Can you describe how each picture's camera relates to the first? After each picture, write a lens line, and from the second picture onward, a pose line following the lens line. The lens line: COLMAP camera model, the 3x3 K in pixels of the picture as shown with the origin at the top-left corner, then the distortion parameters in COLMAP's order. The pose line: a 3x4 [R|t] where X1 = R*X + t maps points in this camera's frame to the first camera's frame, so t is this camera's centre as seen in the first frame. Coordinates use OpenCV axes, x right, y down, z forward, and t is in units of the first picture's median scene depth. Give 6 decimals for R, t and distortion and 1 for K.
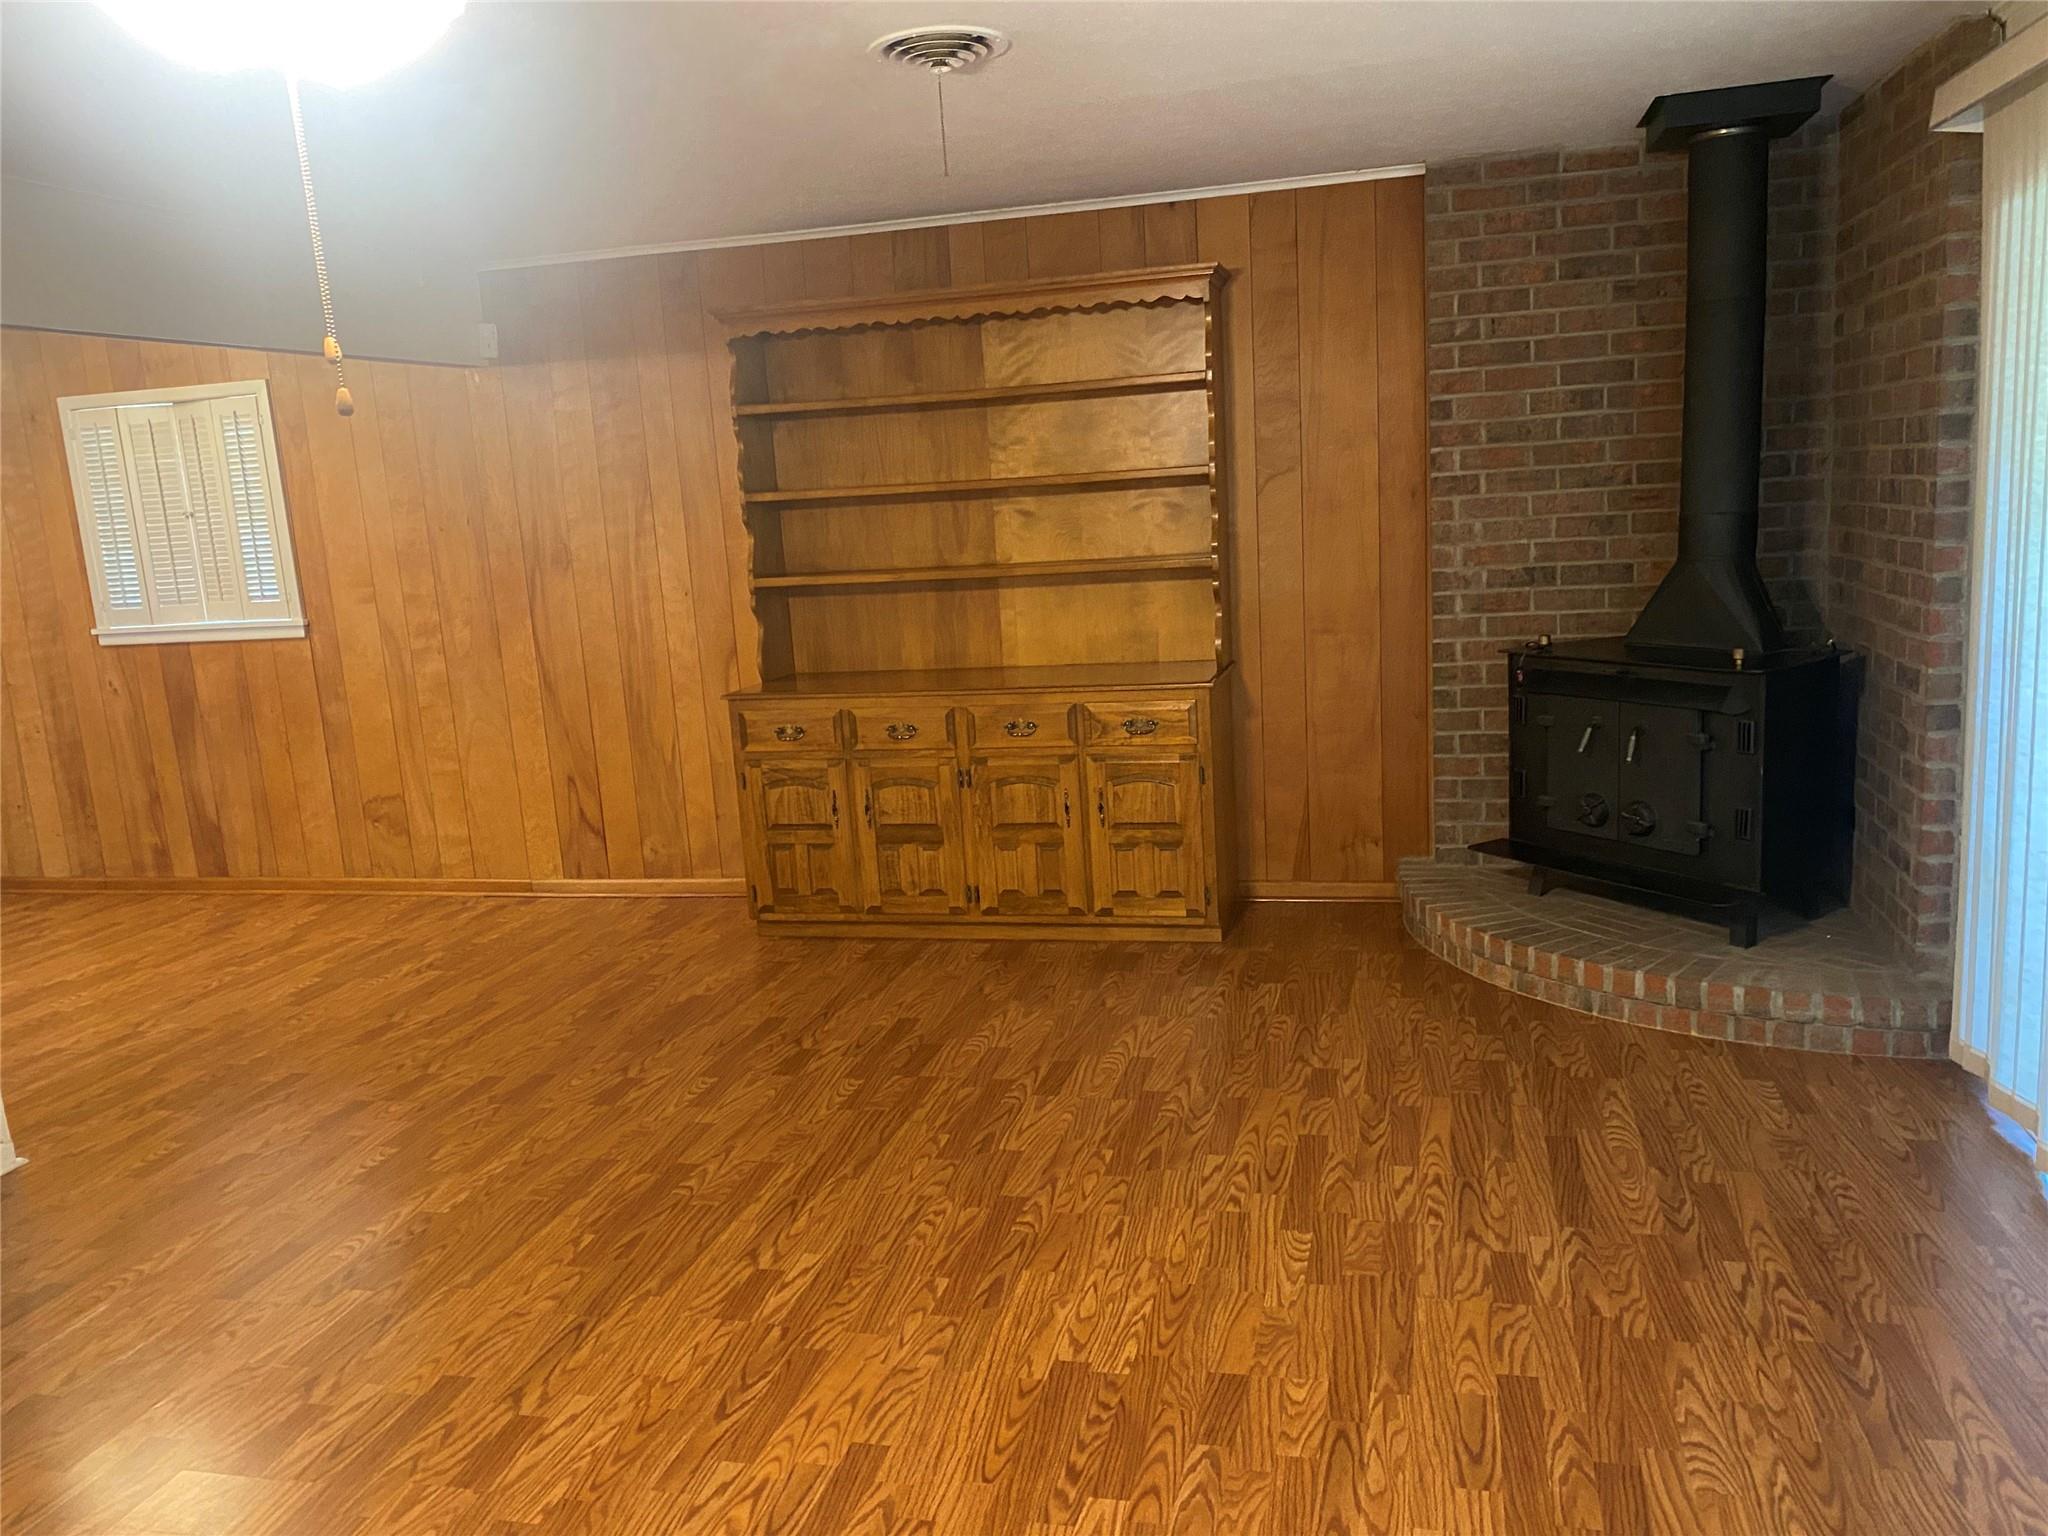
lens RADIAL K [[1559.4, 0, 1024.0], [0, 1559.4, 768.0], [0, 0, 1]] dist [0.002716, -0.000009]
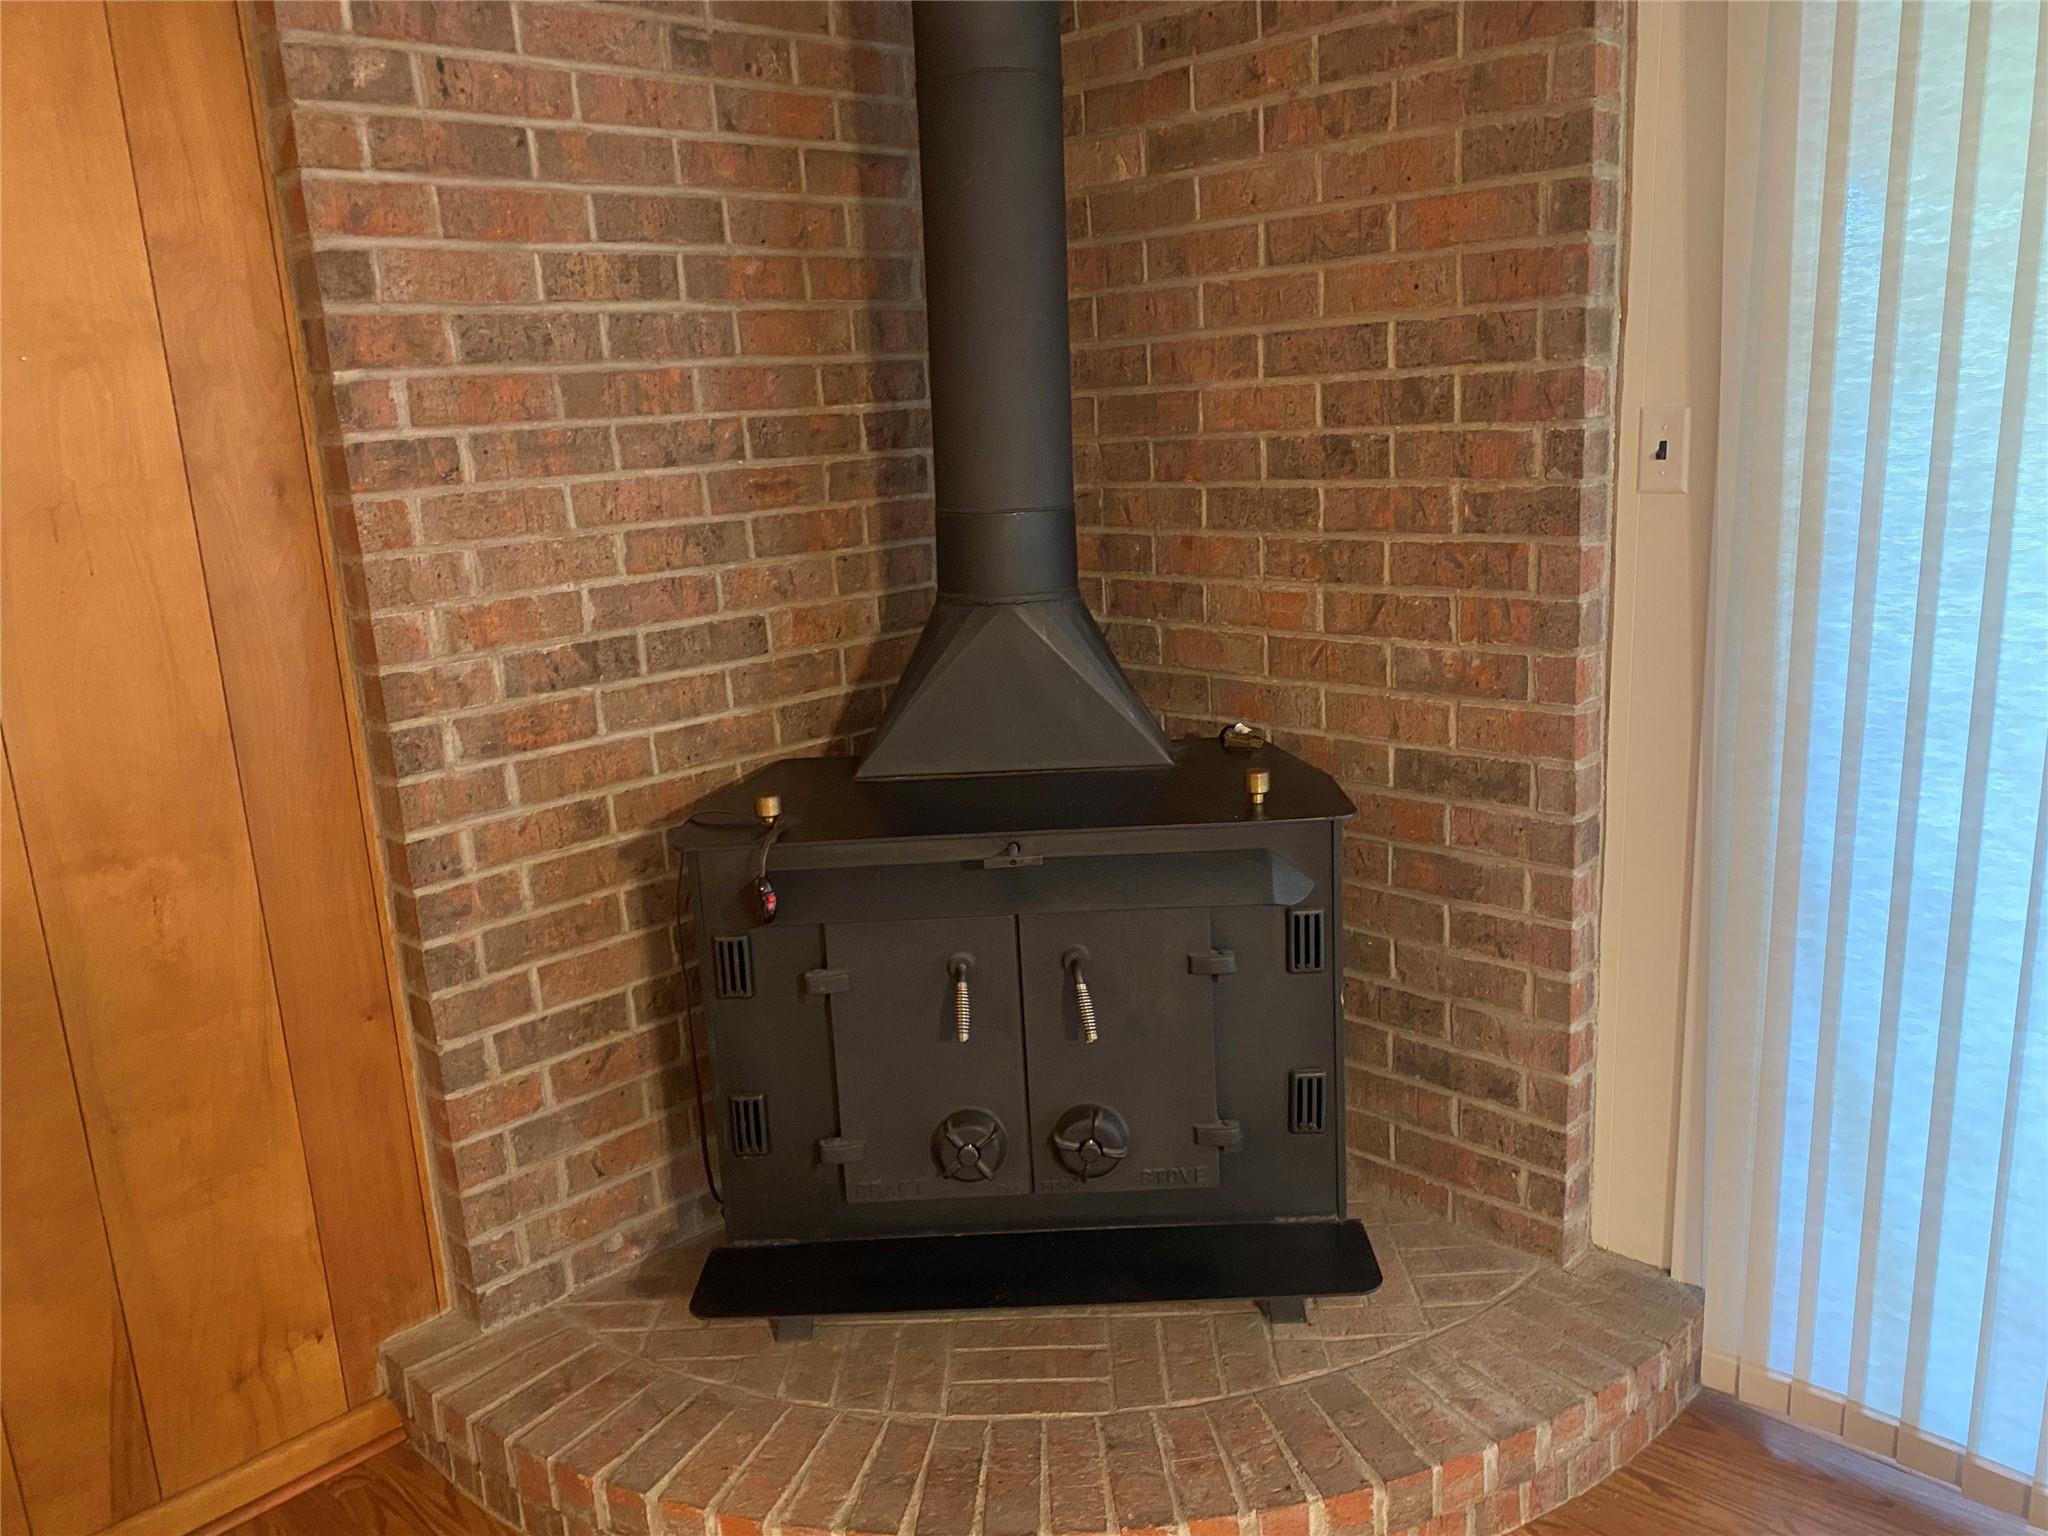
lens RADIAL K [[1575.3, 0, 1018.4], [0, 1575.3, 783.3], [0, 0, 1]] dist [0.011564, -0.004610]
pose [[0.523421, -0.169839, 0.834976, -0.002130], [0.178733, 0.980017, 0.087299, -0.106591], [-0.833118, 0.103543, 0.543317, 0.651470]]
